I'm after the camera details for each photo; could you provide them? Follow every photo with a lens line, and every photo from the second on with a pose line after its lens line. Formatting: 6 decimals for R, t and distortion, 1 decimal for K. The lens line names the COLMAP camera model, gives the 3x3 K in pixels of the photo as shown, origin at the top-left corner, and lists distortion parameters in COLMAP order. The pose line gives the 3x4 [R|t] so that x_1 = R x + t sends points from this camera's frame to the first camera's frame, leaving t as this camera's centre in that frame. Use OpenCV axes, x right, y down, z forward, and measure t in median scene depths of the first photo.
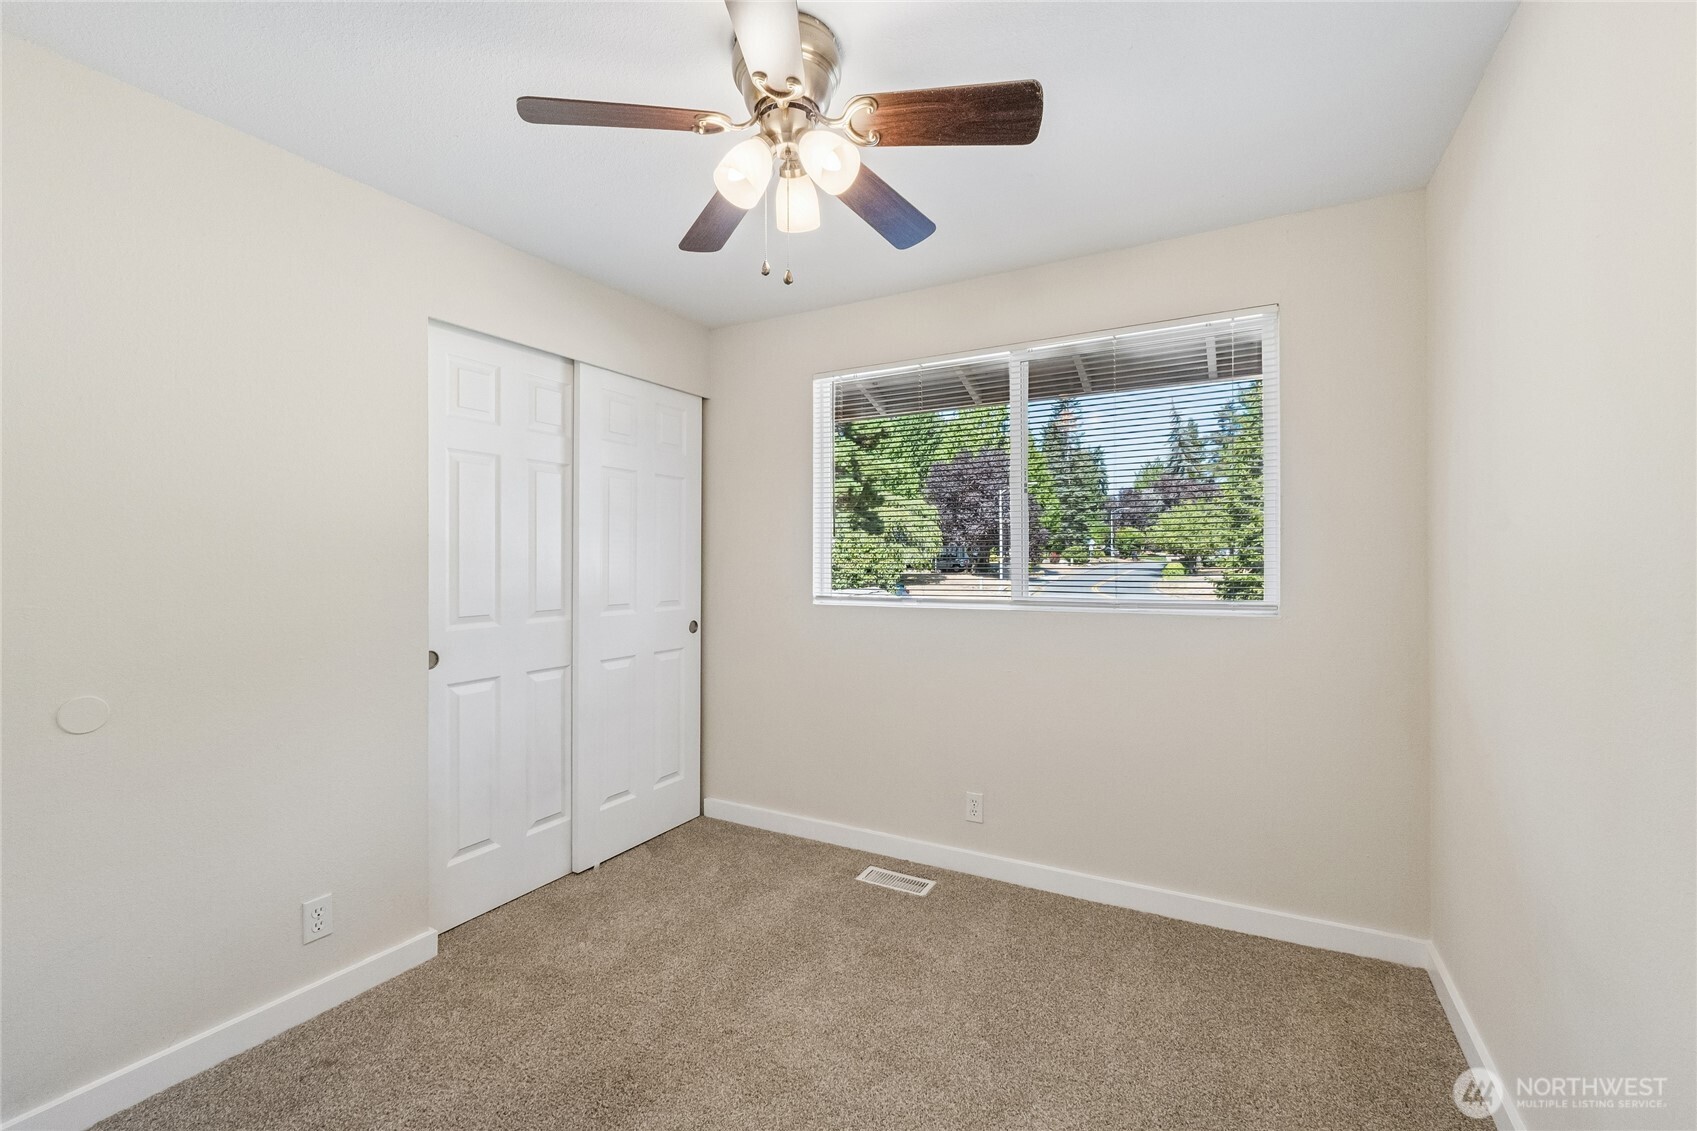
lens RADIAL K [[719.5, 0, 892.7], [0, 719.5, 549.0], [0, 0, 1]] dist [-0.002772, -0.000279]
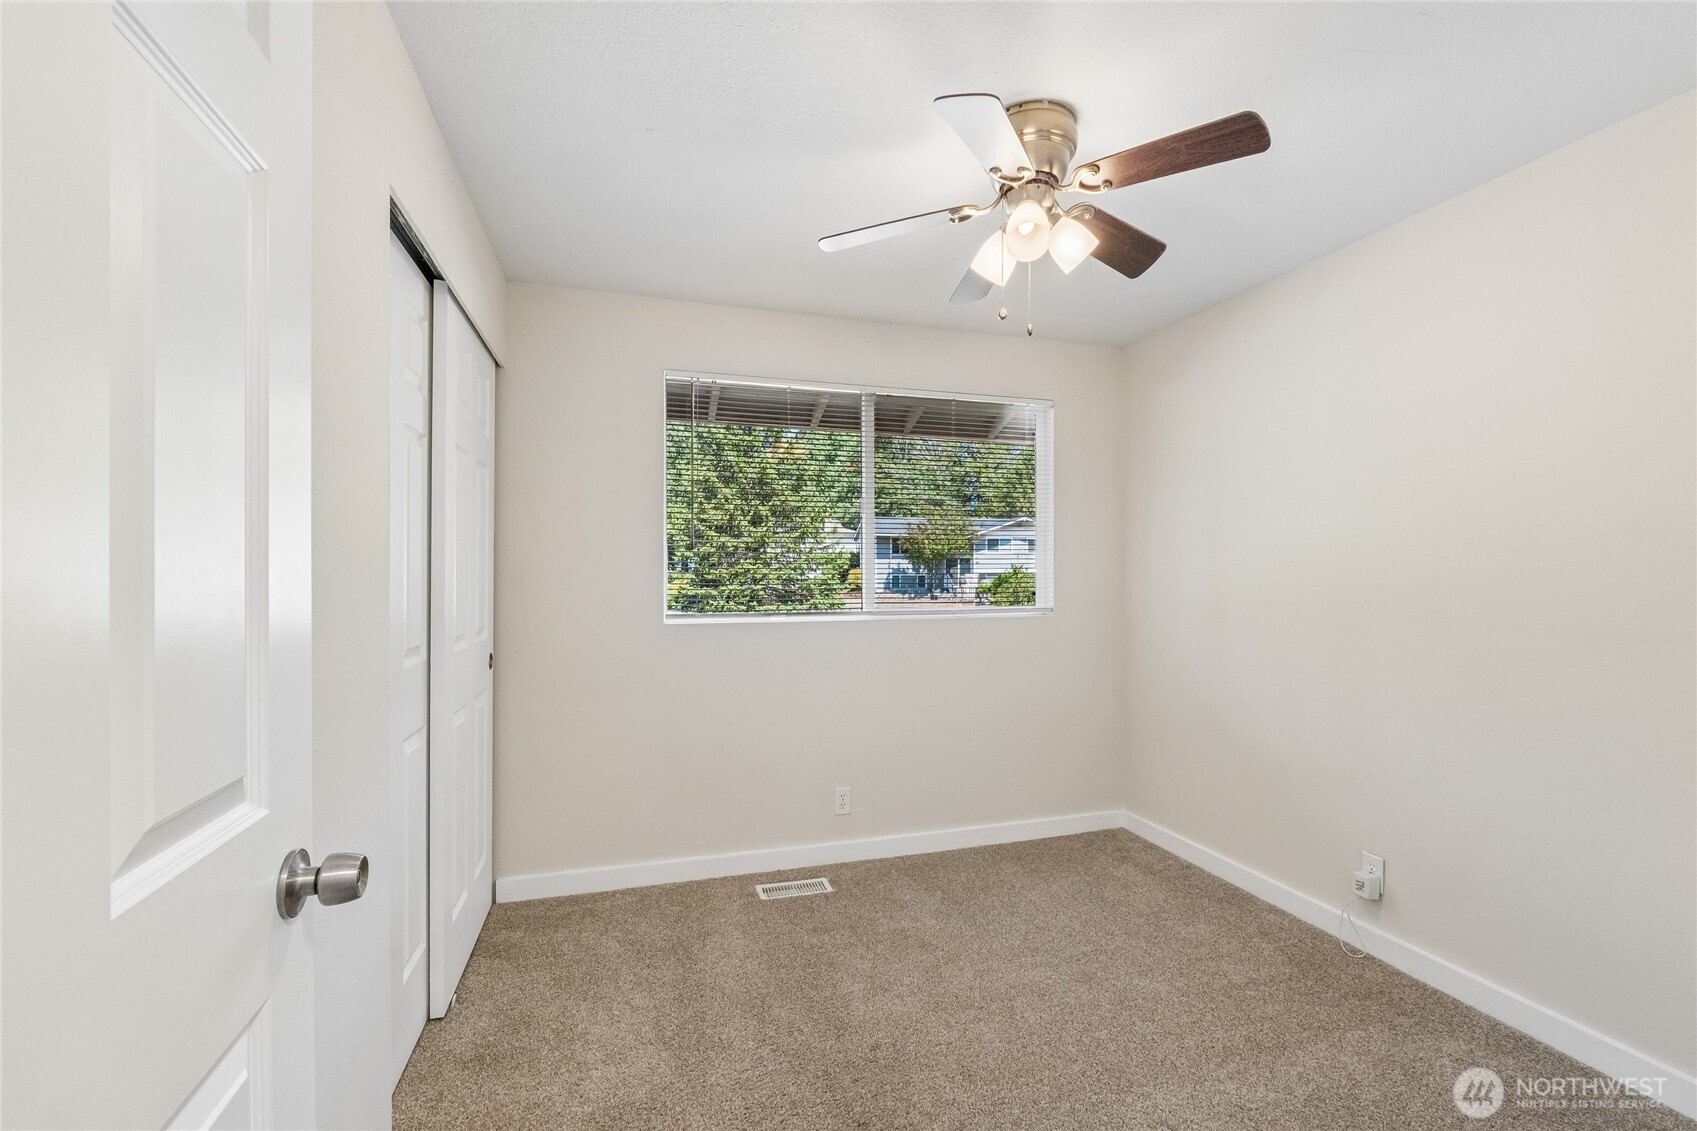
lens RADIAL K [[719.5, 0, 872.7], [0, 719.5, 576.6], [0, 0, 1]] dist [-0.002772, -0.000279]
pose [[0.705497, -0.003177, 0.708706, -0.639481], [-0.015699, 0.999675, 0.020110, -0.004333], [-0.708539, -0.025314, 0.705217, 0.211144]]
